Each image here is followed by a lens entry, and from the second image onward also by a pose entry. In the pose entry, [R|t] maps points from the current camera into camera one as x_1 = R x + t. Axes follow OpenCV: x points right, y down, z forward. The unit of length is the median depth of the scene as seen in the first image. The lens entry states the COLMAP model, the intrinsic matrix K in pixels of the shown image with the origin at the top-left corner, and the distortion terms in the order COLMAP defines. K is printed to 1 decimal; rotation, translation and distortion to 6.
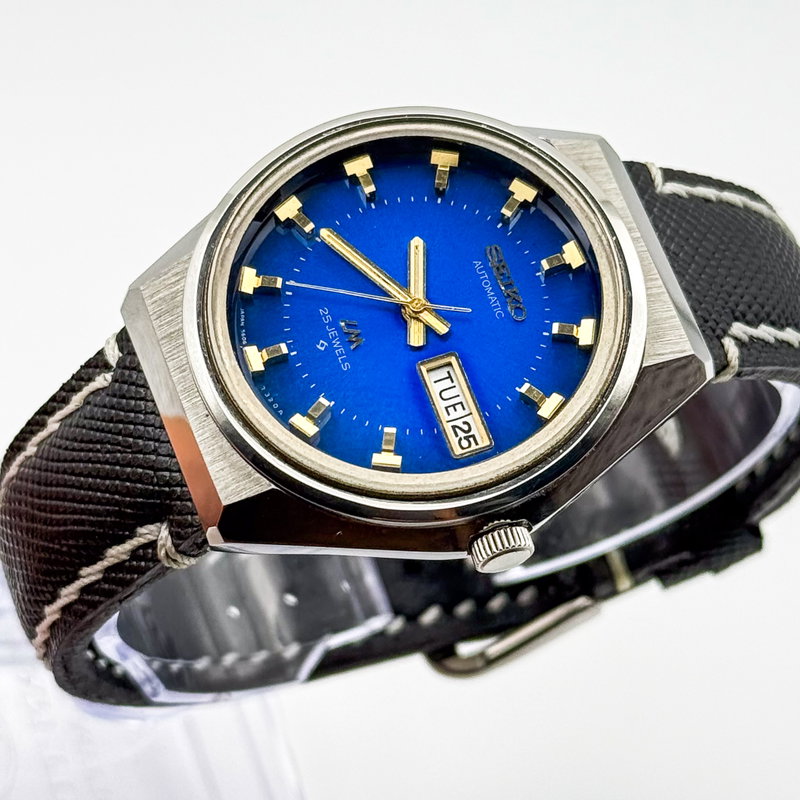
lens RADIAL K [[2514.0, 0, 388.0], [0, 2514.0, 417.4], [0, 0, 1]] dist [0.121061, 0.519799]
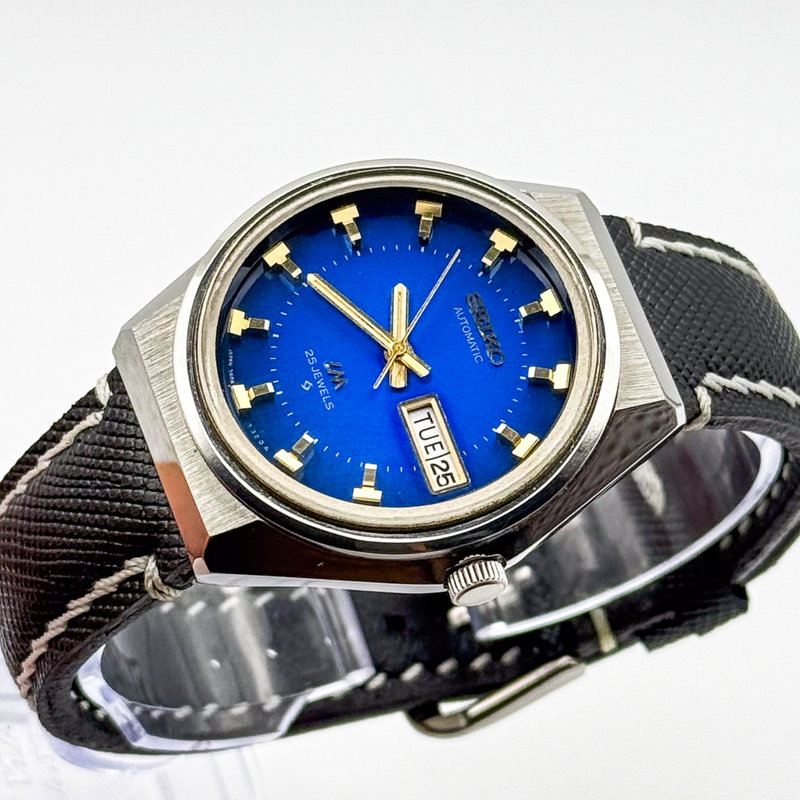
lens RADIAL K [[3043.2, 0, 400.5], [0, 3043.2, 439.8], [0, 0, 1]] dist [0.079179, 2.700245]
pose [[0.999878, 0.015313, 0.003178, 0.008525], [-0.015184, 0.999191, -0.037231, 0.038913], [-0.003745, 0.037178, 0.999302, -0.248486]]
